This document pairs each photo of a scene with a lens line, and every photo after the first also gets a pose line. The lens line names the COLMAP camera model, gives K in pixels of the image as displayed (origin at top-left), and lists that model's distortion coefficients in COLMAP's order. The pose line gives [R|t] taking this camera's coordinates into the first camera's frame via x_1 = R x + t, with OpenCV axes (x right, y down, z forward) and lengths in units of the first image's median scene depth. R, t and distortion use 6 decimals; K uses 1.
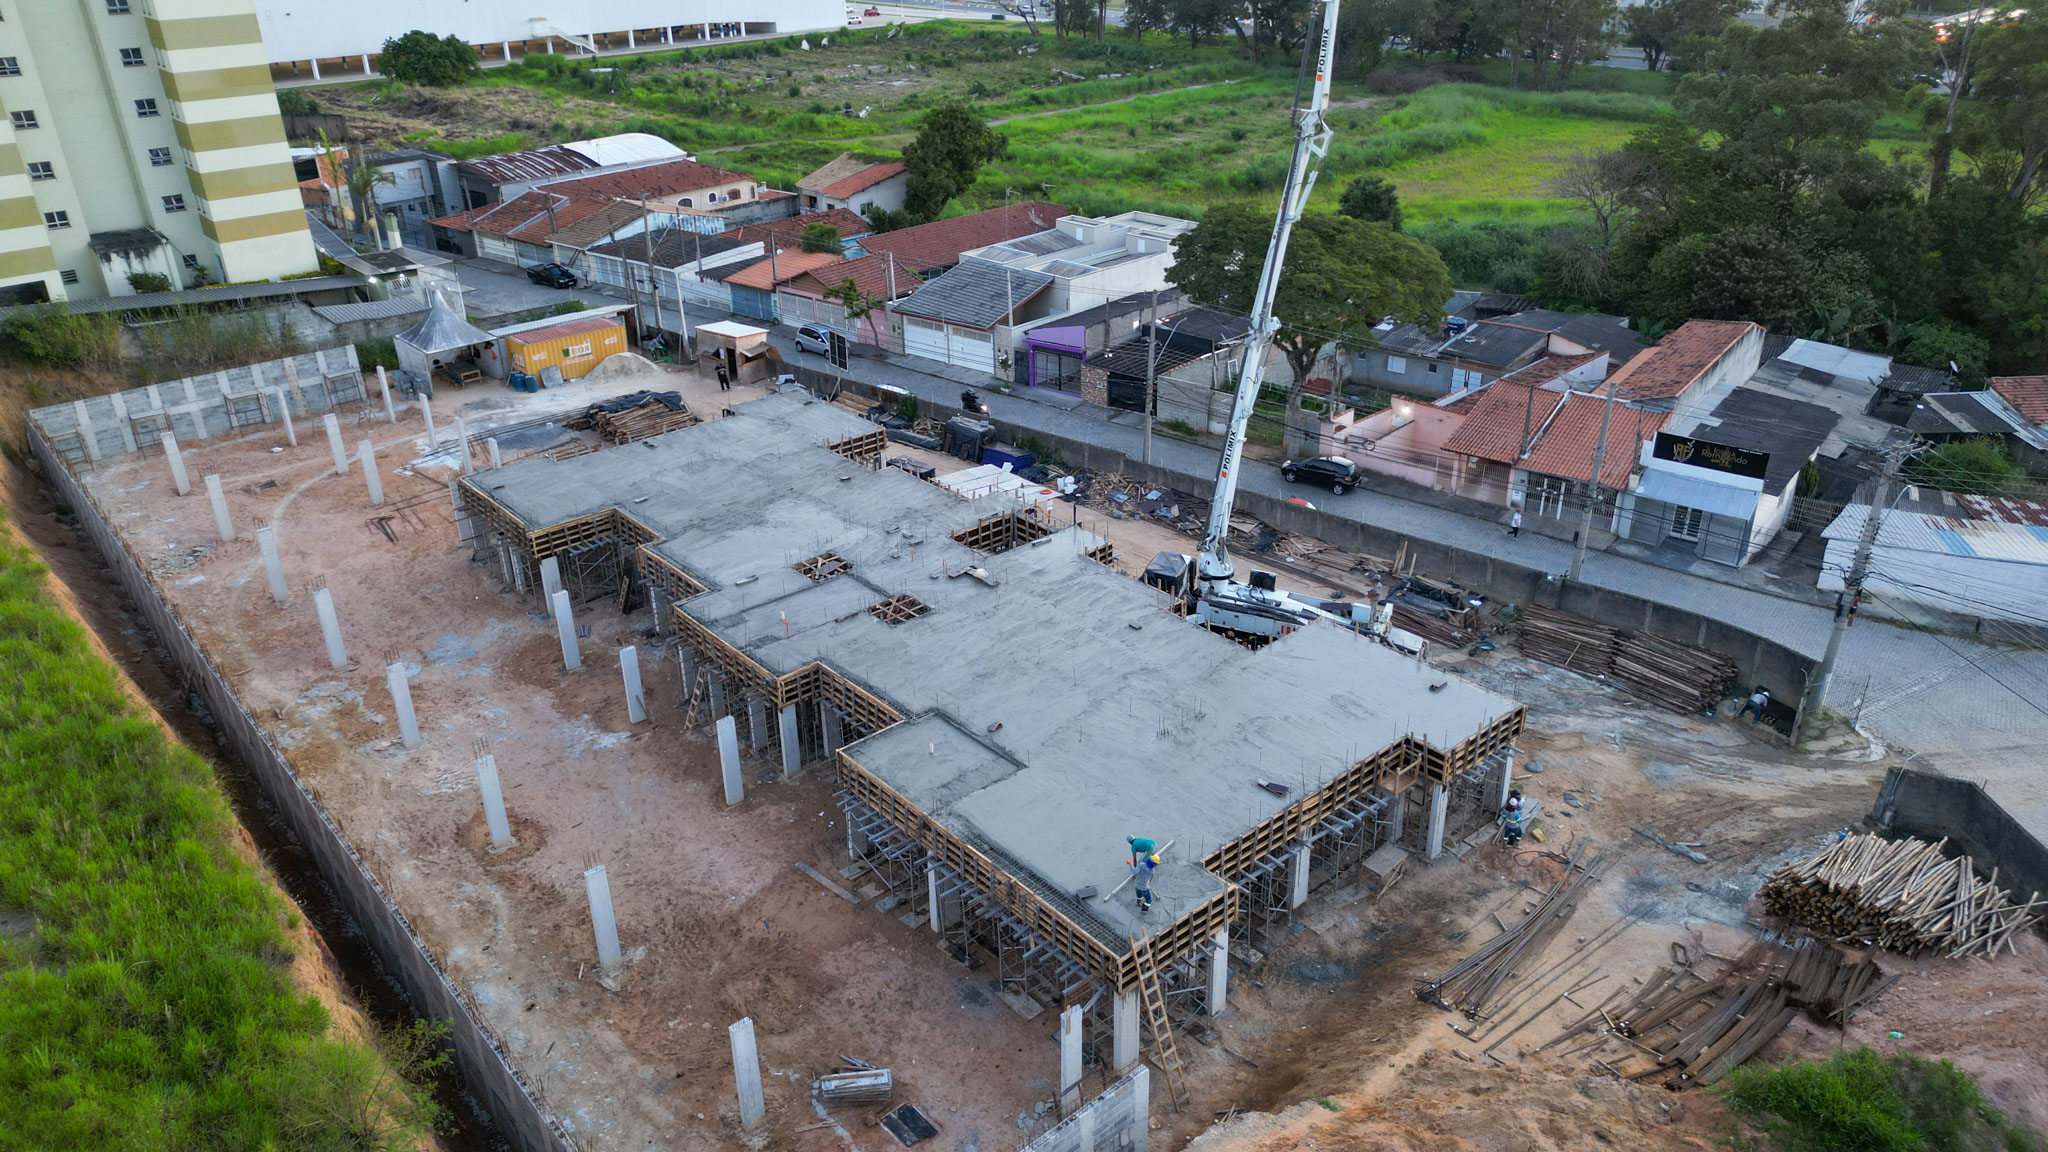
lens RADIAL K [[1424.7, 0, 1018.9], [0, 1424.7, 577.2], [0, 0, 1]] dist [0.080317, -0.092314]
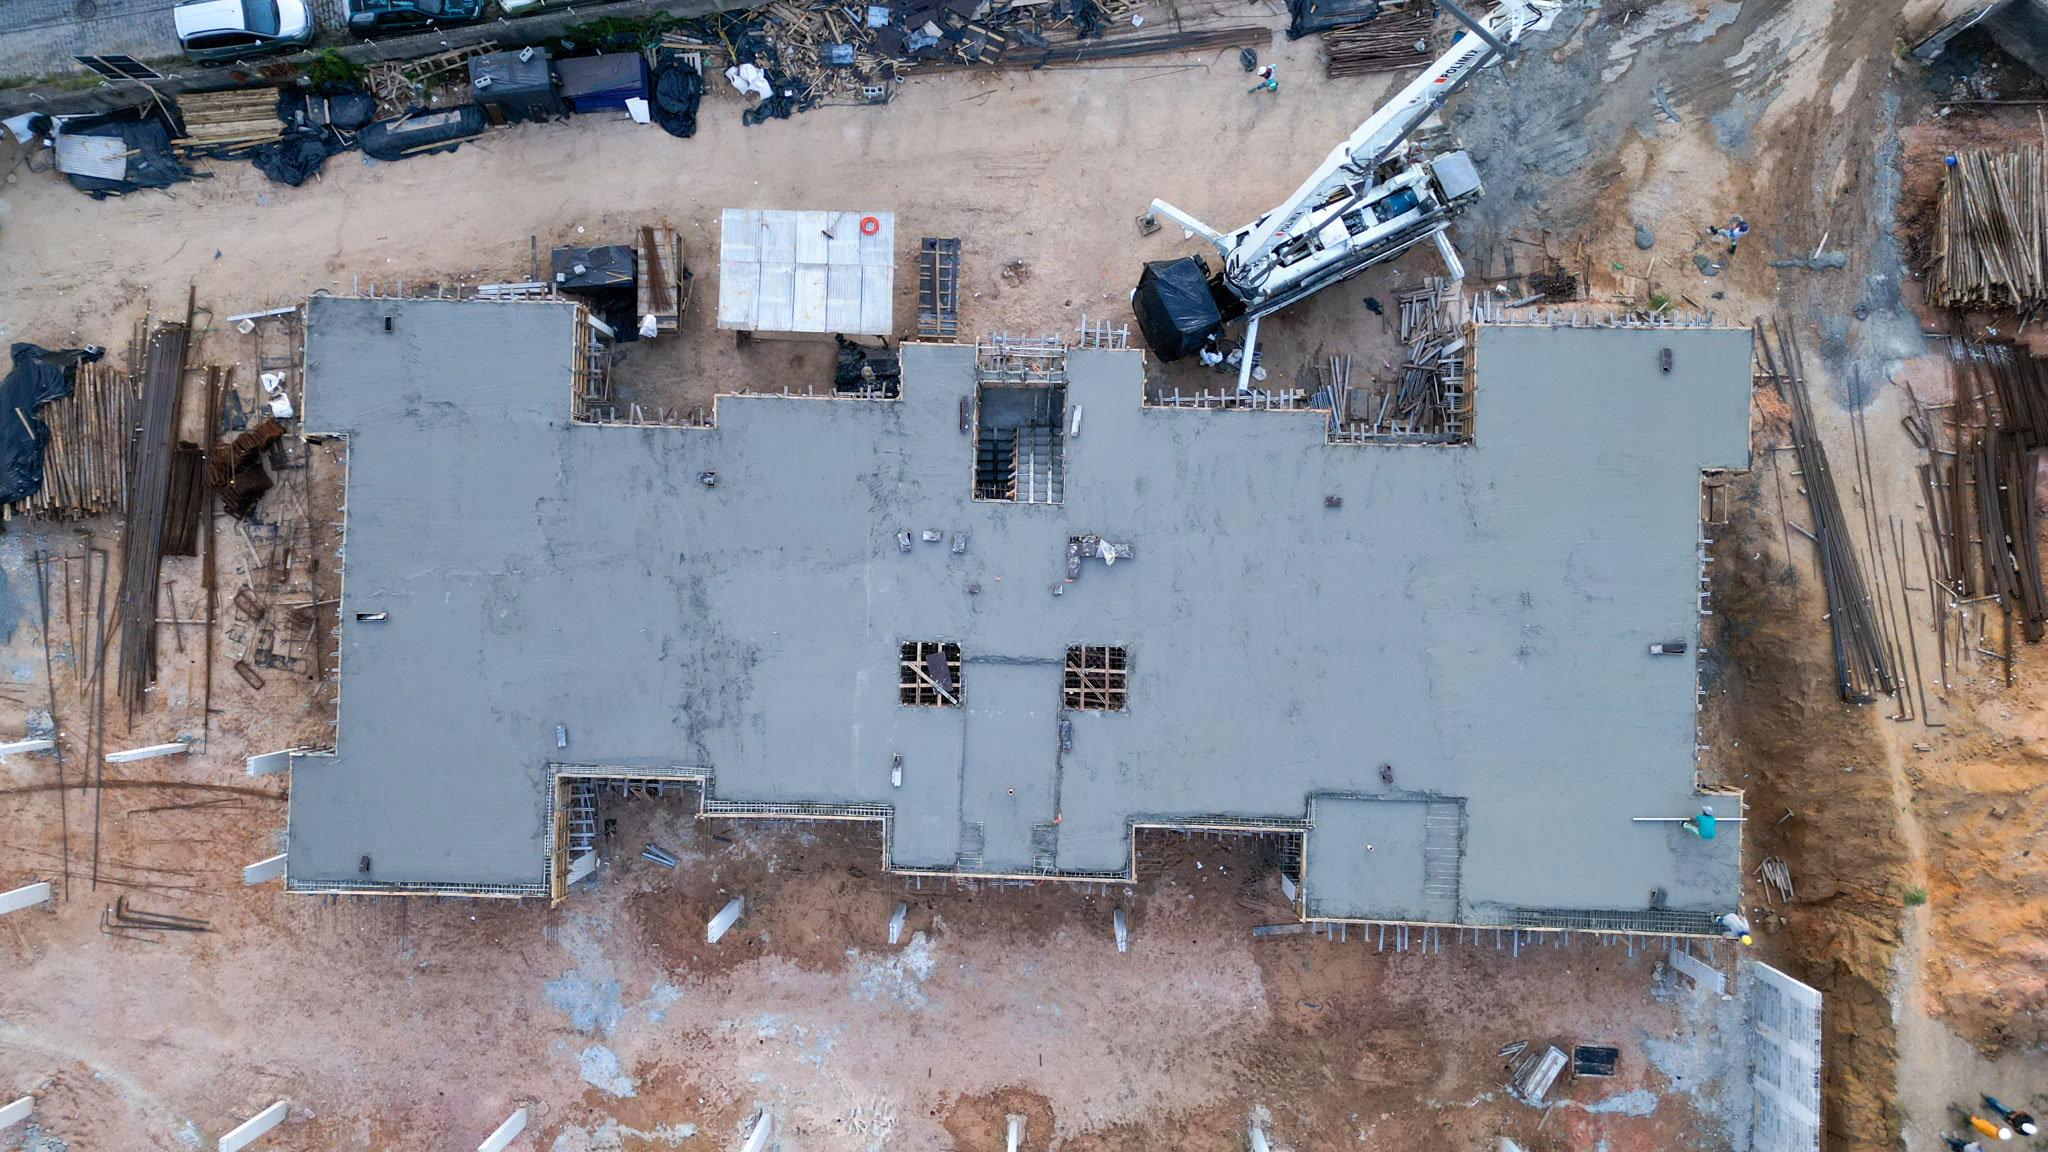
lens RADIAL K [[1424.7, 0, 1018.9], [0, 1424.7, 577.2], [0, 0, 1]] dist [0.080317, -0.092314]
pose [[0.670717, -0.741457, 0.019509, -0.047339], [0.334780, 0.326101, 0.884070, -0.395782], [-0.661862, -0.586429, 0.466947, 0.374147]]
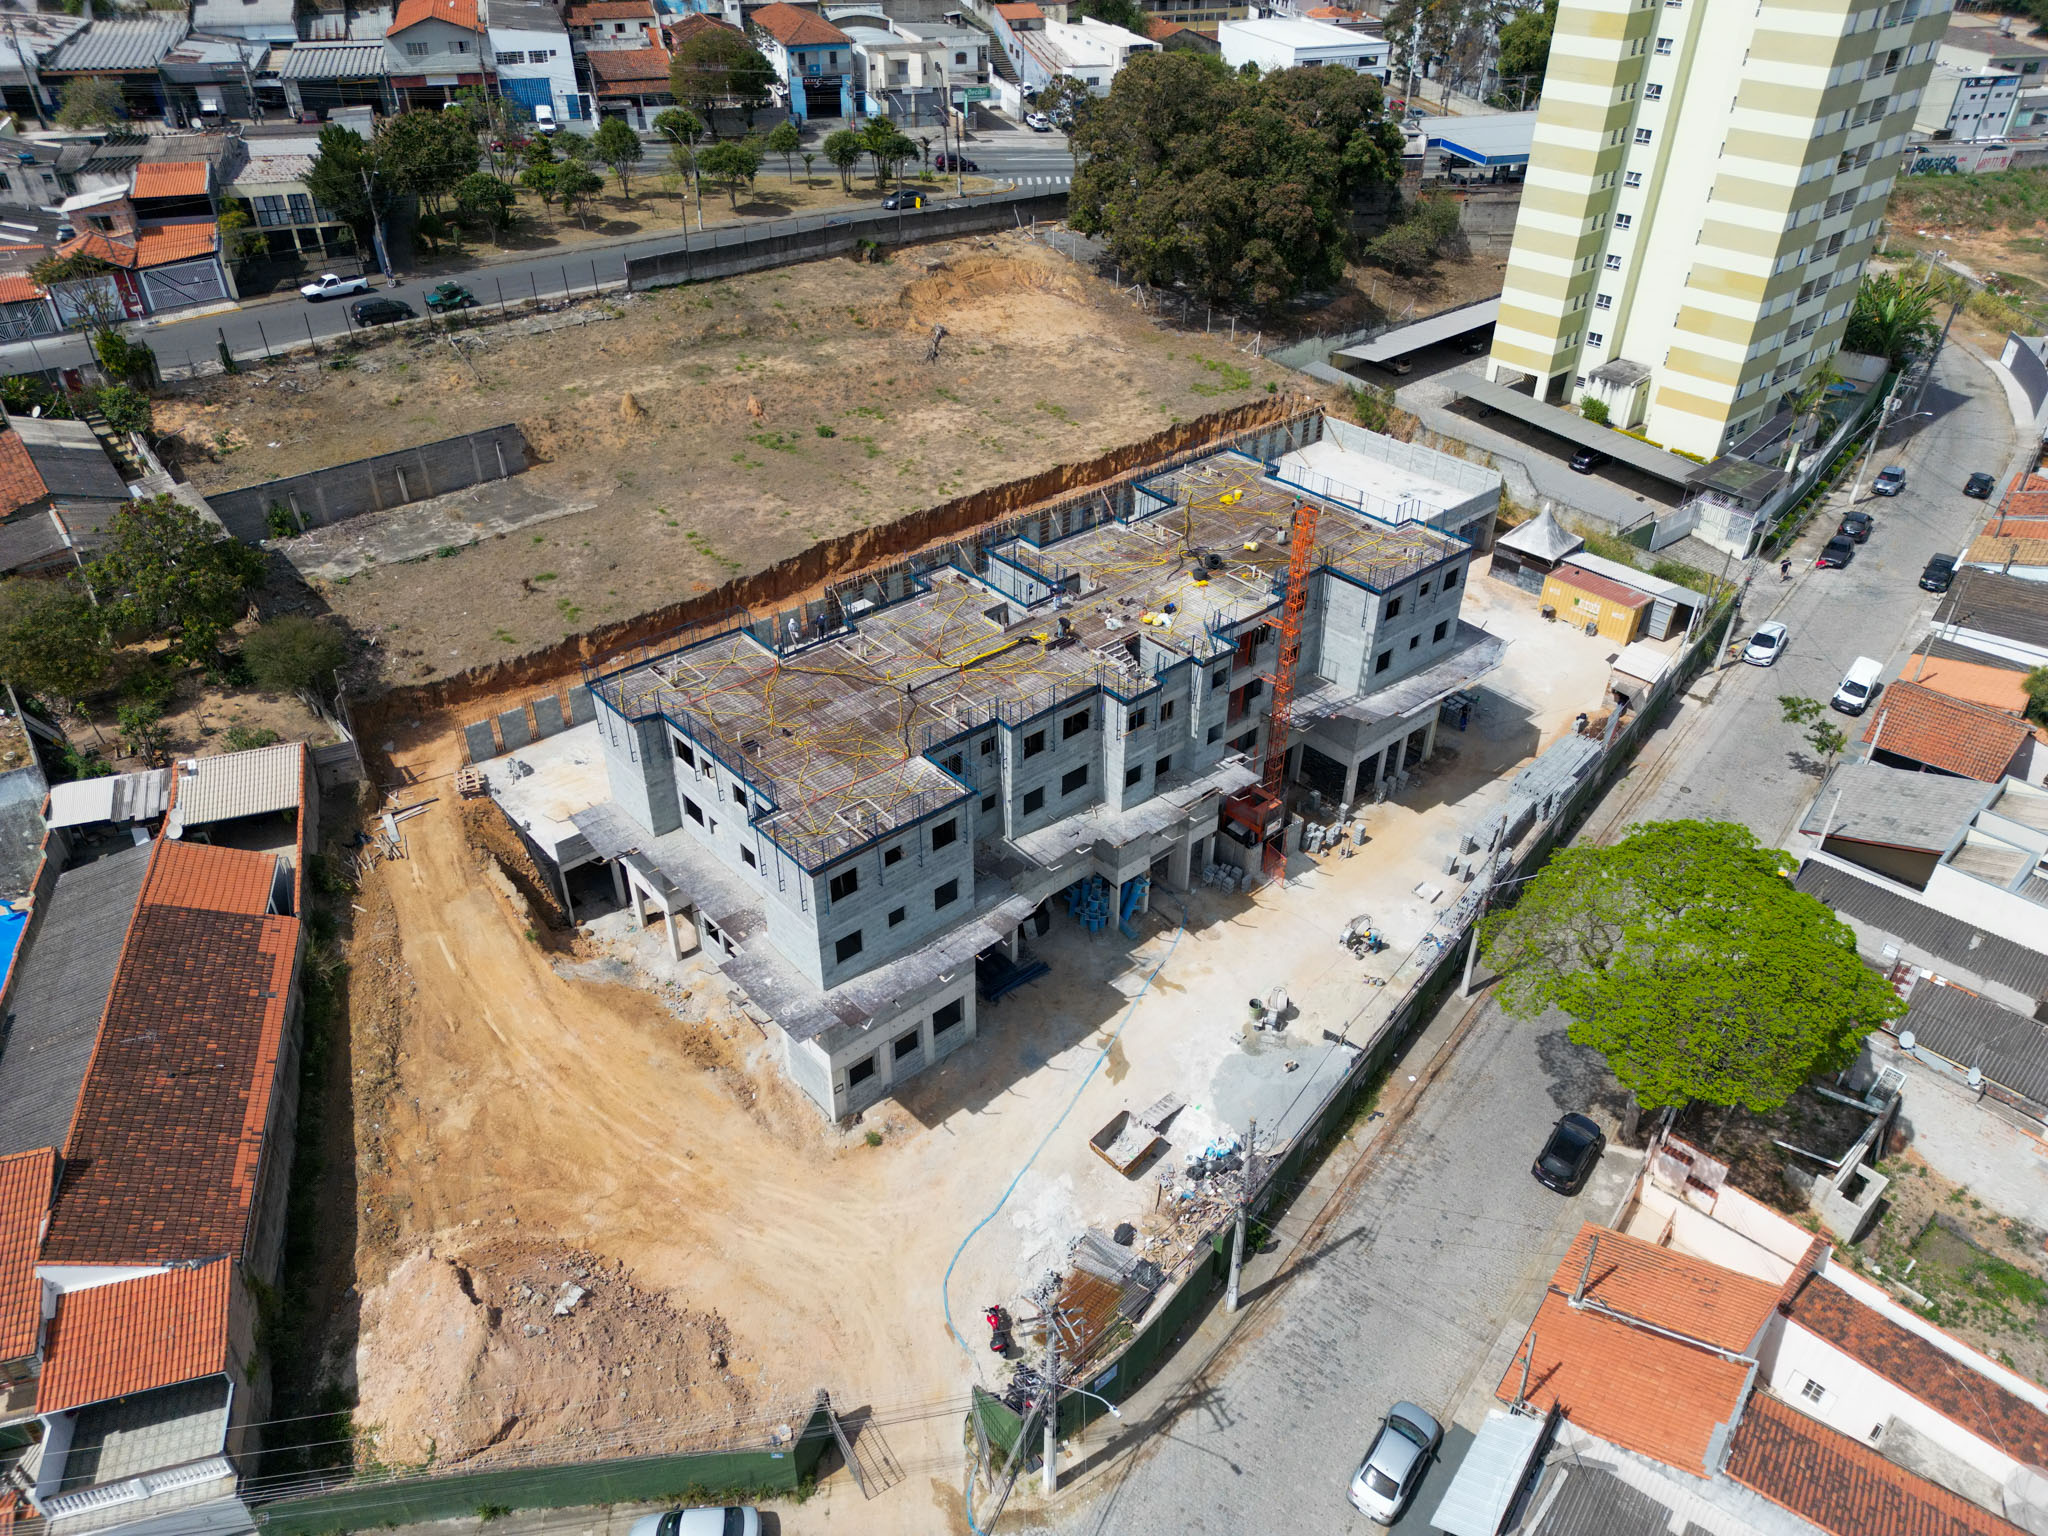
lens RADIAL K [[1442.8, 0, 1023.2], [0, 1442.8, 763.5], [0, 0, 1]] dist [0.051298, -0.037690]
pose [[0.008027, 0.580909, -0.813929, 0.601889], [-0.451129, 0.728519, 0.515502, -0.409431], [0.892423, 0.363049, 0.267913, 0.337330]]
